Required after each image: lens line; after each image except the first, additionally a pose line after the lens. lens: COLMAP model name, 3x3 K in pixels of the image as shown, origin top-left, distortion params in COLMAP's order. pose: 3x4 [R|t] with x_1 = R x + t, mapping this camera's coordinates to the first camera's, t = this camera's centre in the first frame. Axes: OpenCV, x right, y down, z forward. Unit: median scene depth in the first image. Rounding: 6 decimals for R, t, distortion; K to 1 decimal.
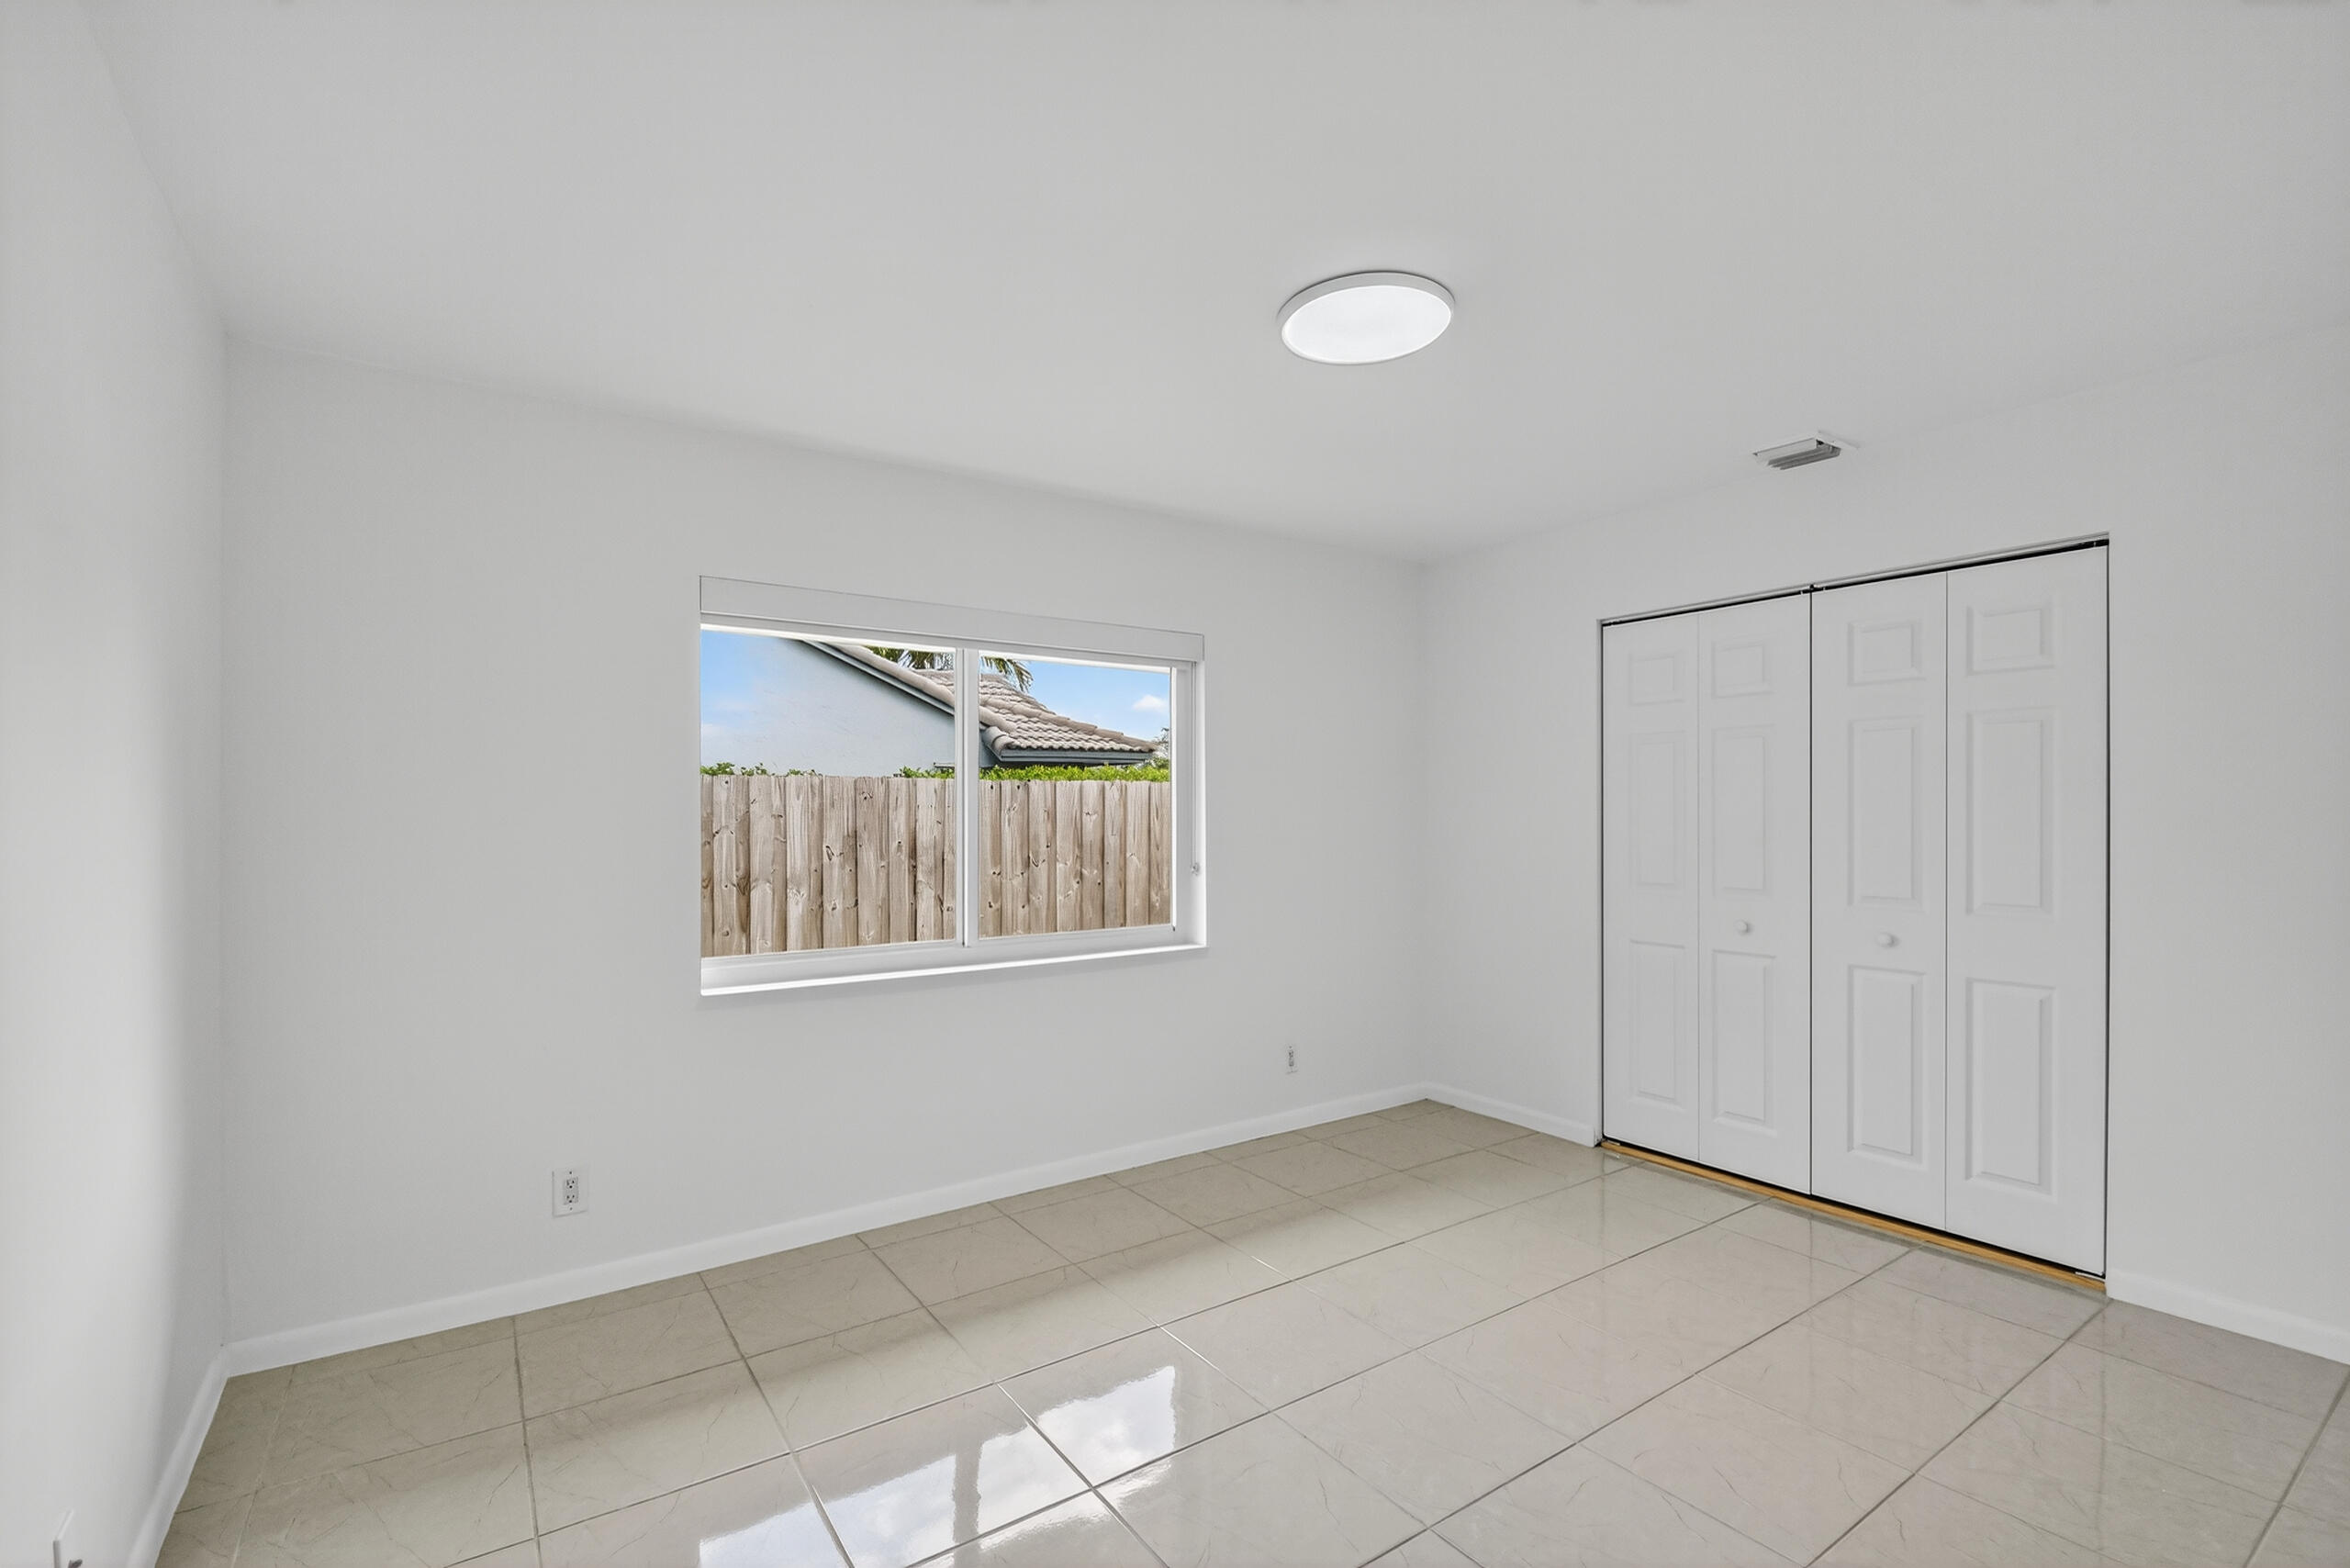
lens RADIAL K [[1032.2, 0, 1177.6], [0, 1032.2, 814.0], [0, 0, 1]] dist [0.017638, -0.017465]
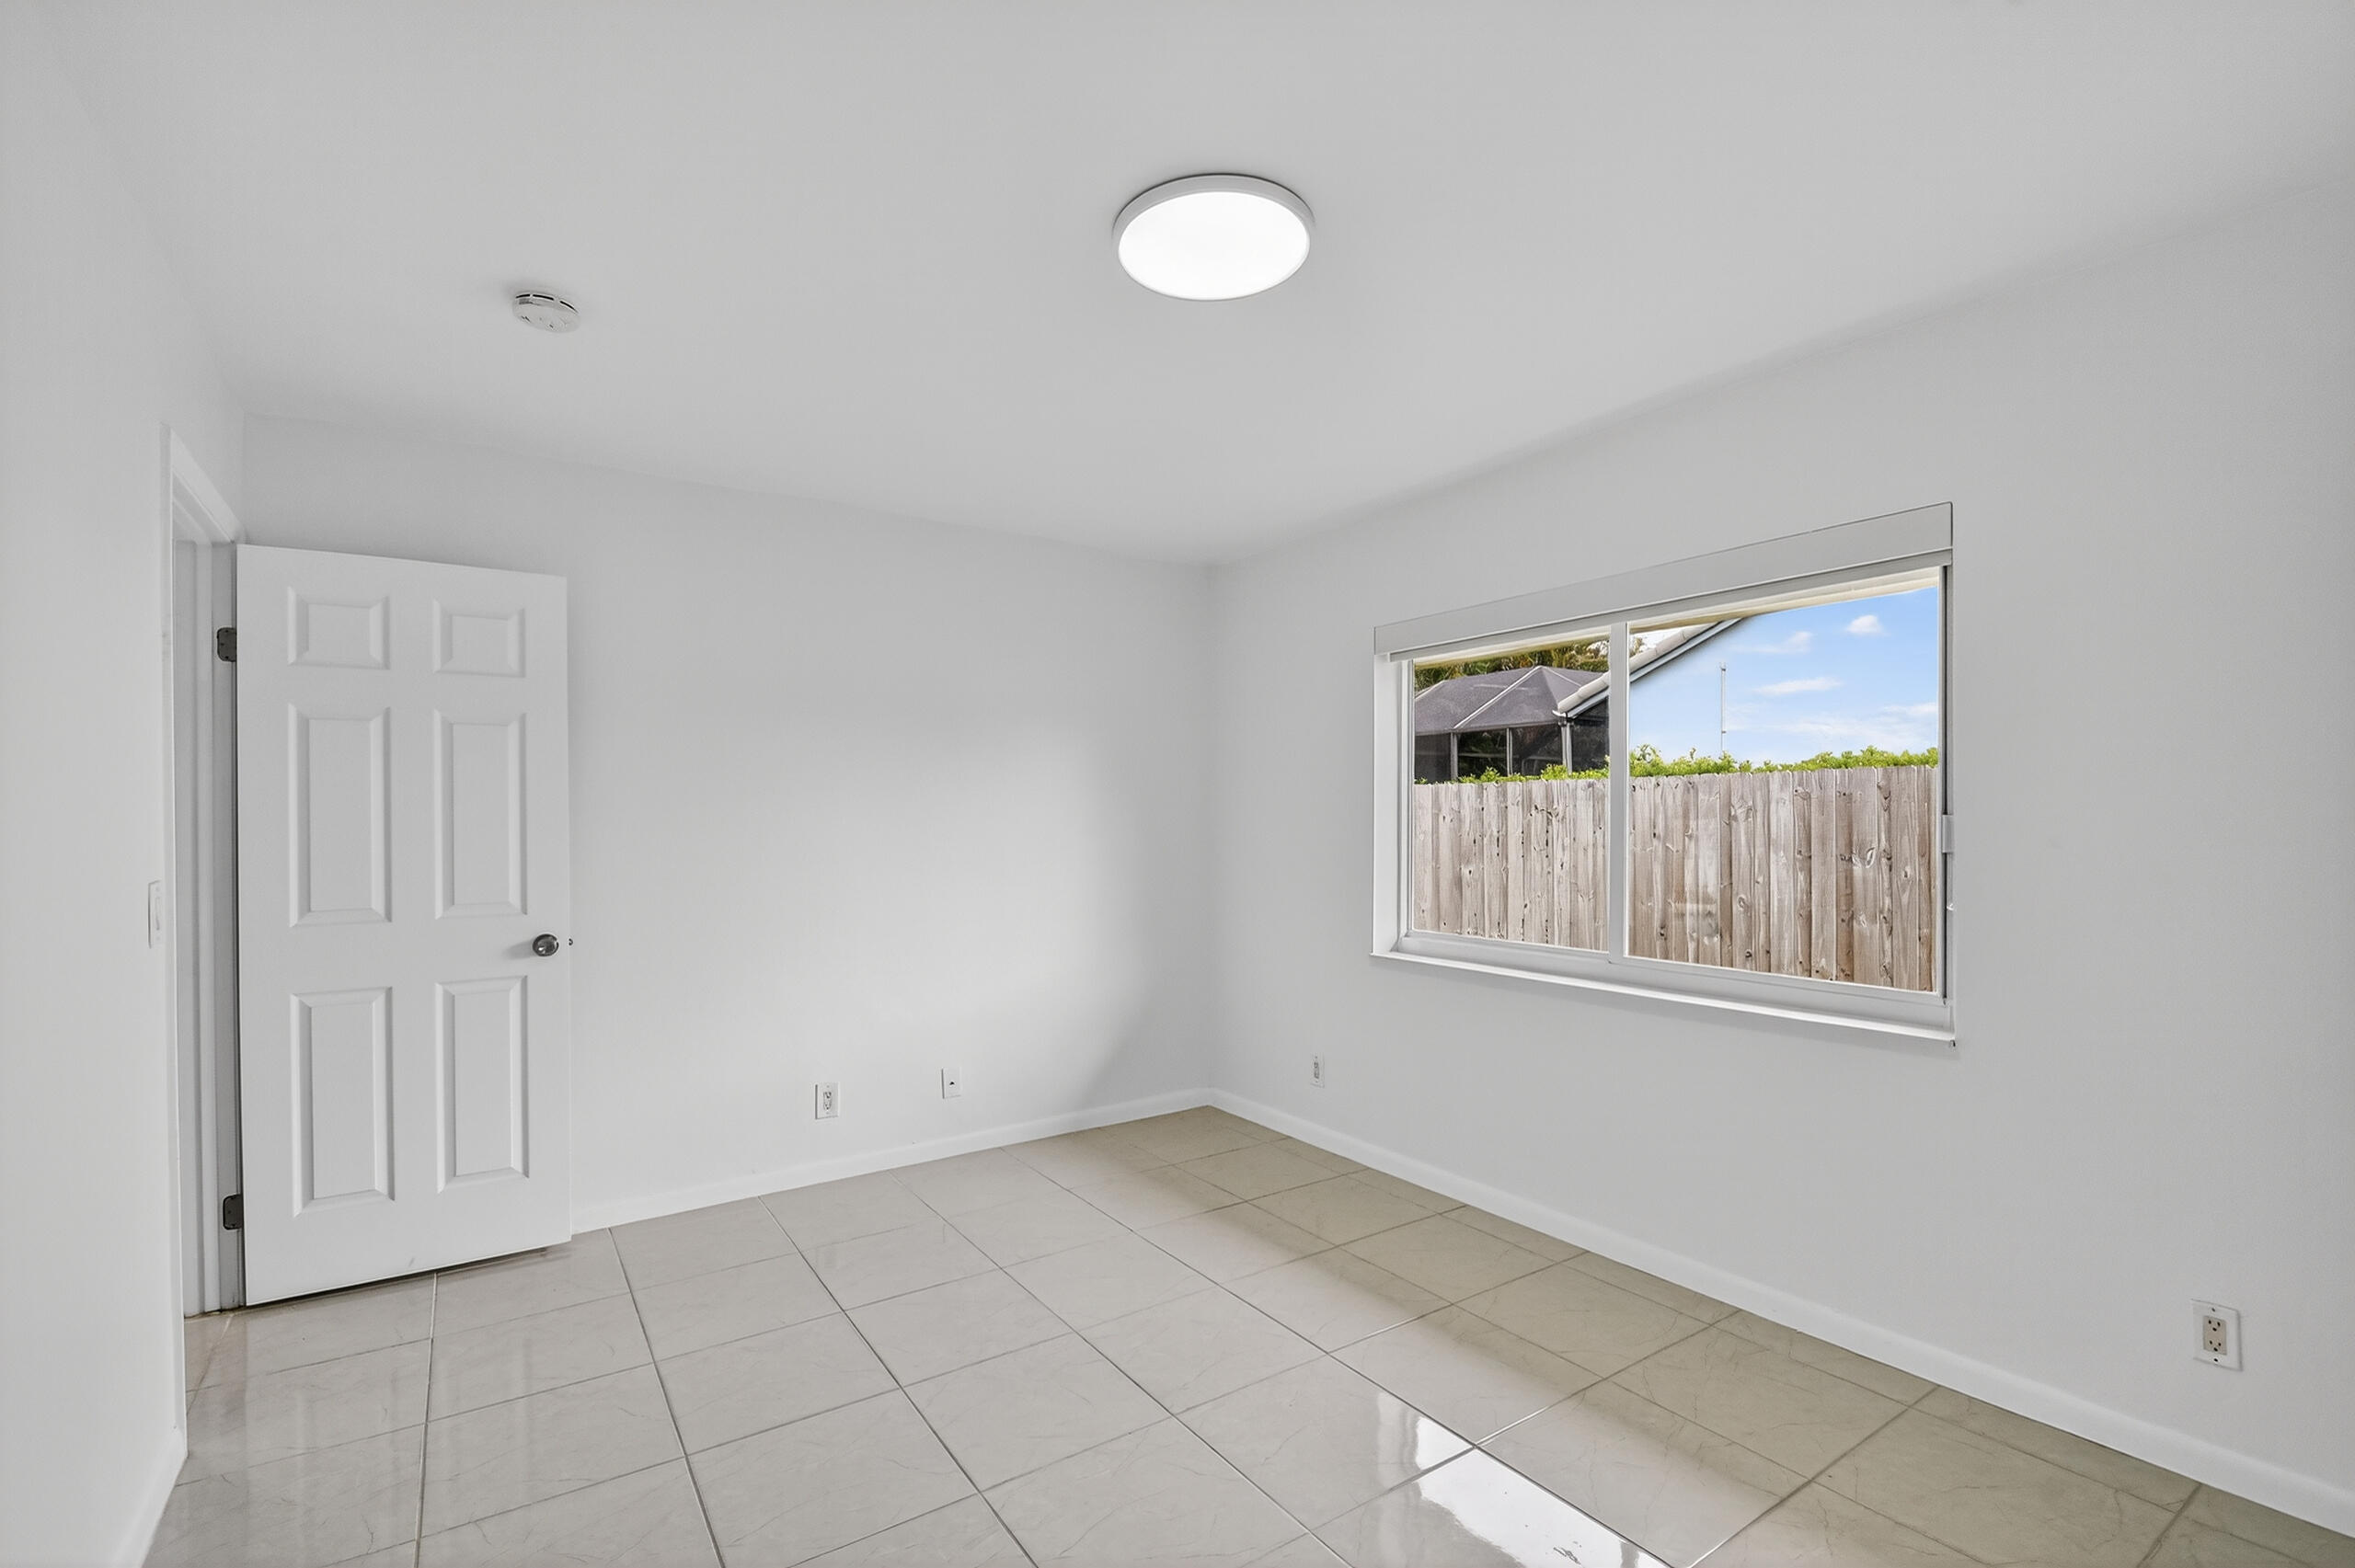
lens RADIAL K [[1034.2, 0, 1180.1], [0, 1034.2, 814.1], [0, 0, 1]] dist [0.017638, -0.017465]
pose [[-0.011013, 0.000255, -0.999939, 0.761903], [0.005271, 0.999986, 0.000197, -0.001919], [0.999925, -0.005269, -0.011014, 0.710769]]
